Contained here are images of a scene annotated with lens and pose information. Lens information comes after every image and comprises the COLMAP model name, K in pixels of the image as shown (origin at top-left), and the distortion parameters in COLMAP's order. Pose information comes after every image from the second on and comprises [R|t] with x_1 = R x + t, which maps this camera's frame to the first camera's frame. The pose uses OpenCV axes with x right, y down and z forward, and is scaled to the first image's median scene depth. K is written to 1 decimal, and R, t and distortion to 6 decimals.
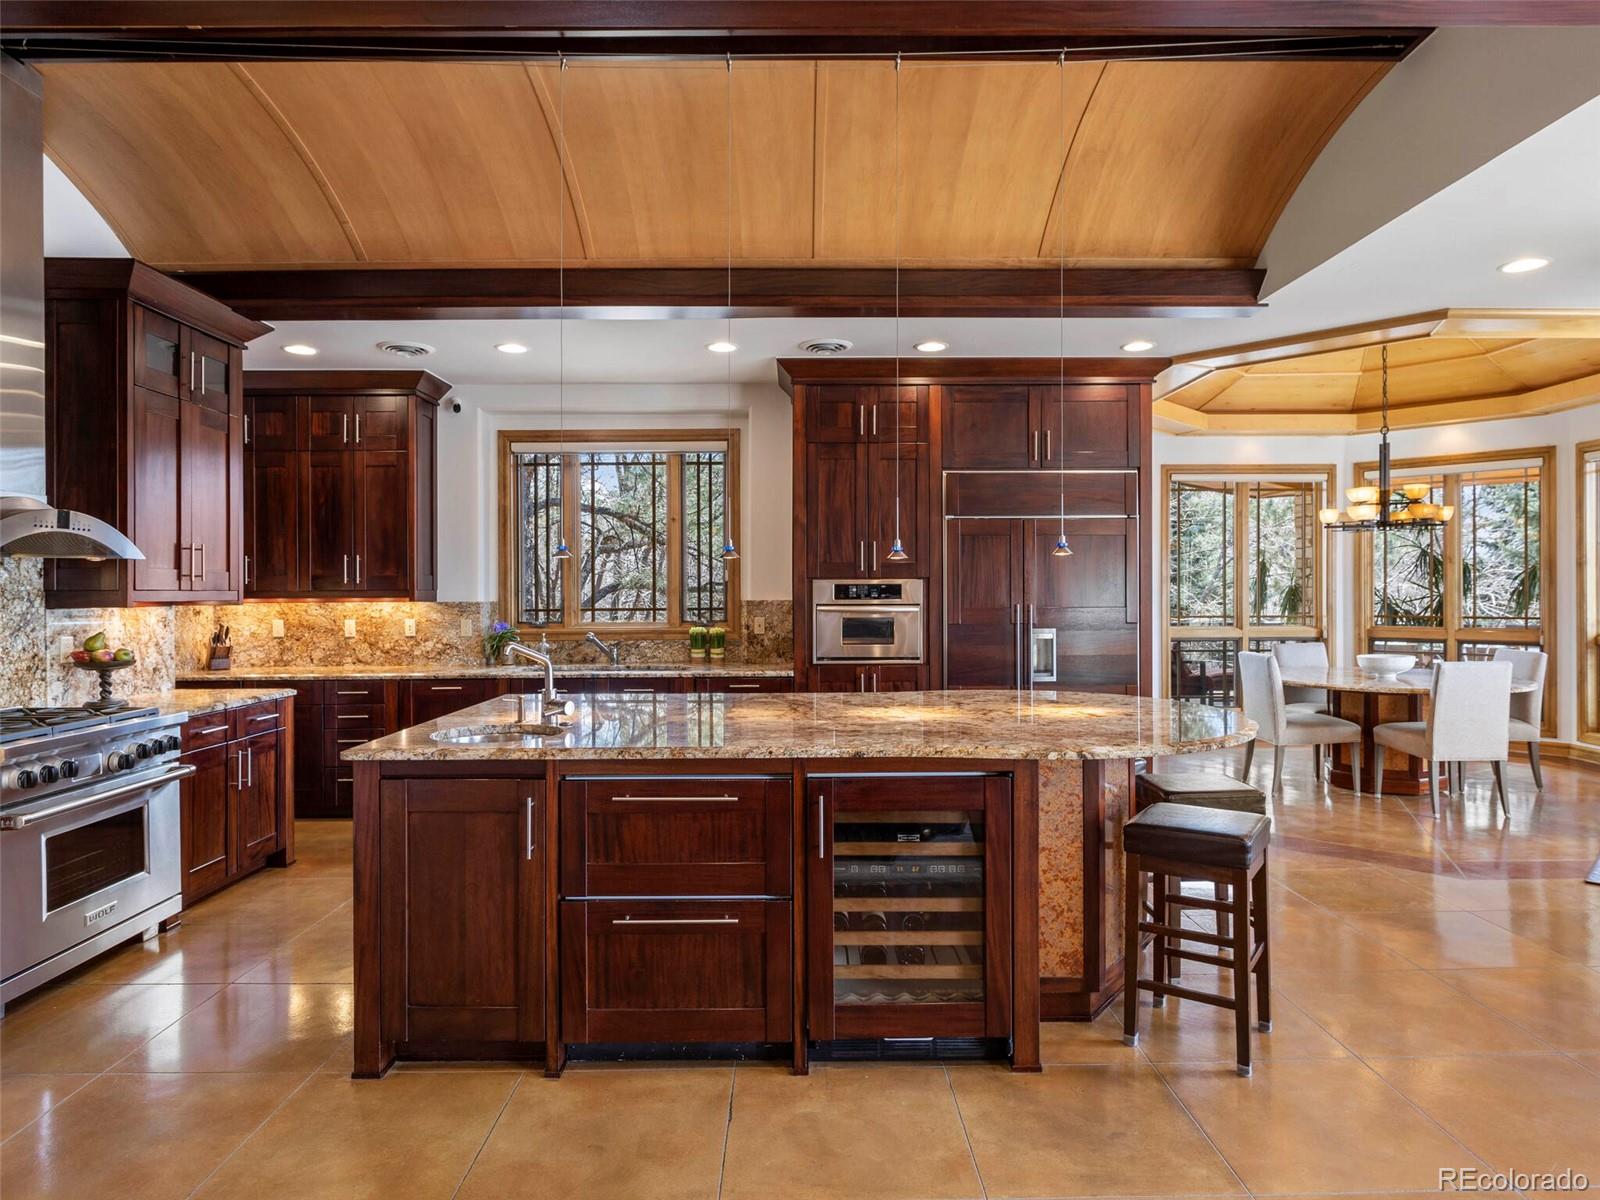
lens RADIAL K [[945.0, 0, 797.8], [0, 945.0, 589.8], [0, 0, 1]] dist [-0.008227, 0.001878]
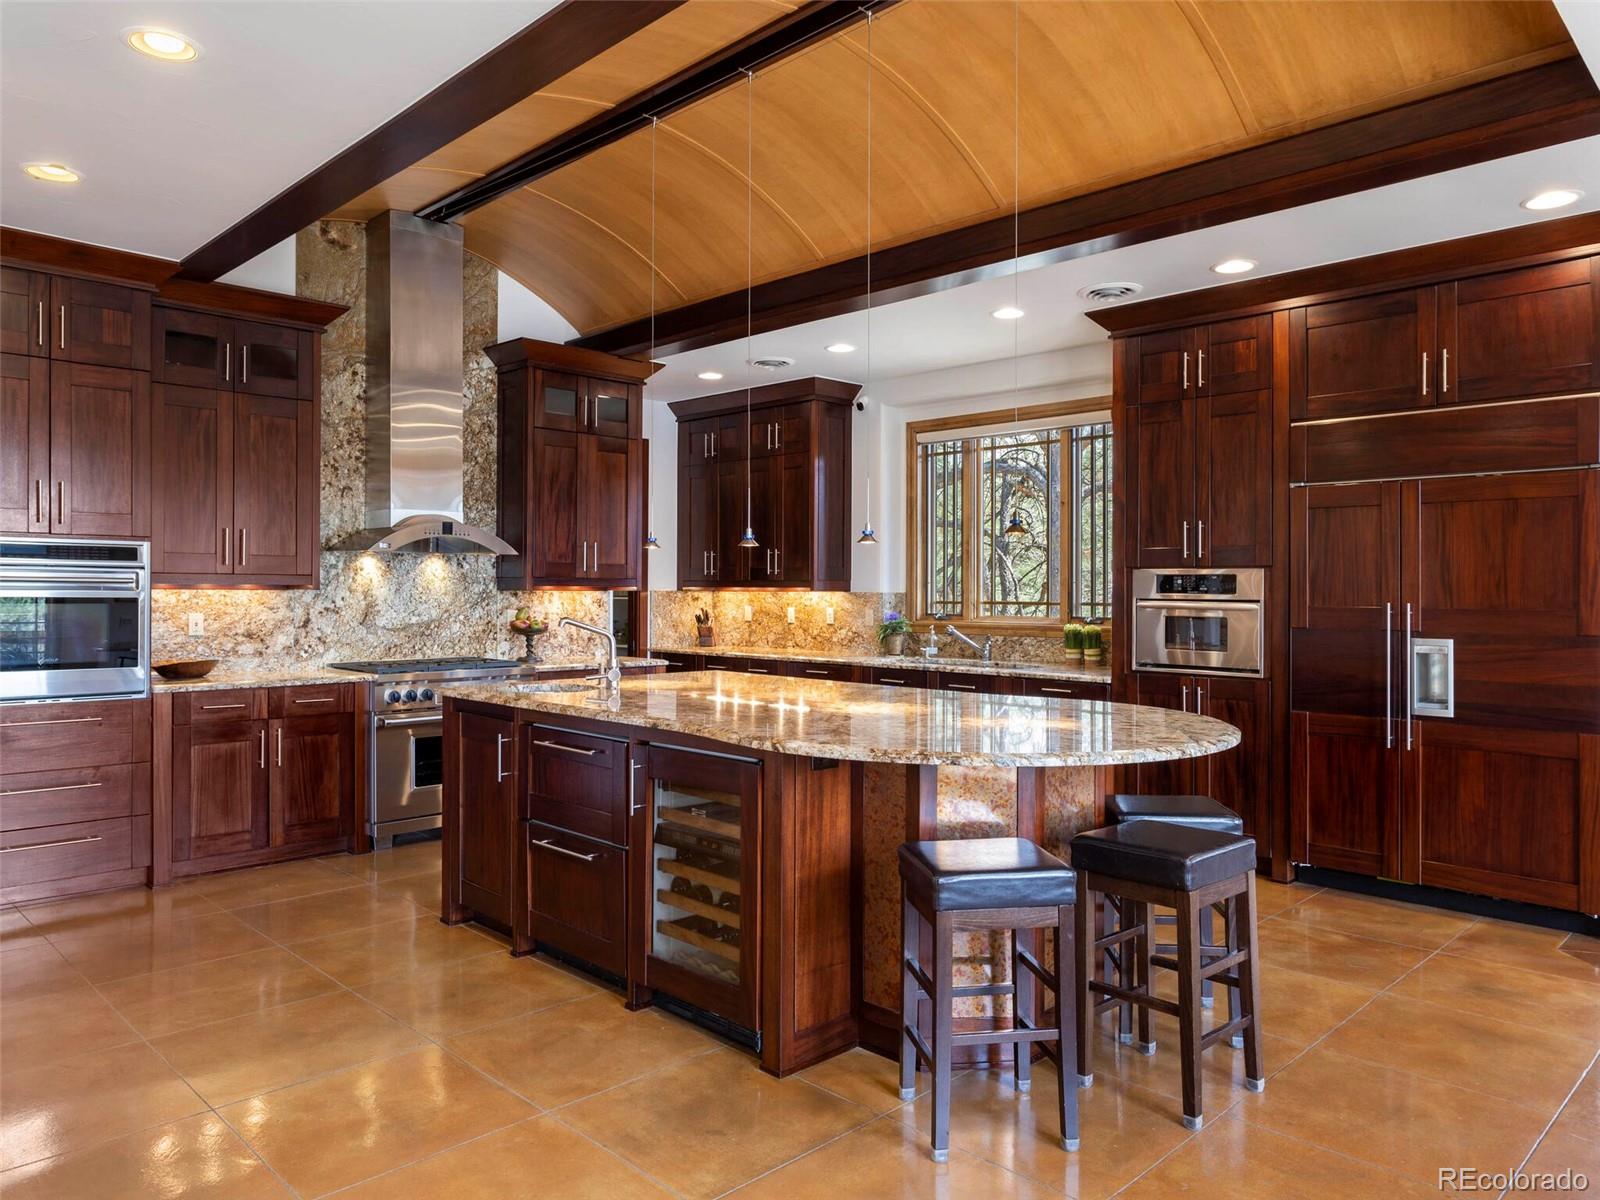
lens RADIAL K [[1093.9, 0, 800.9], [0, 1093.9, 595.9], [0, 0, 1]] dist [-0.006144, 0.001781]
pose [[0.702306, 0.013550, -0.711746, 0.500391], [-0.008842, 0.999908, 0.010311, 0.005509], [0.711820, -0.000949, 0.702361, 0.113754]]
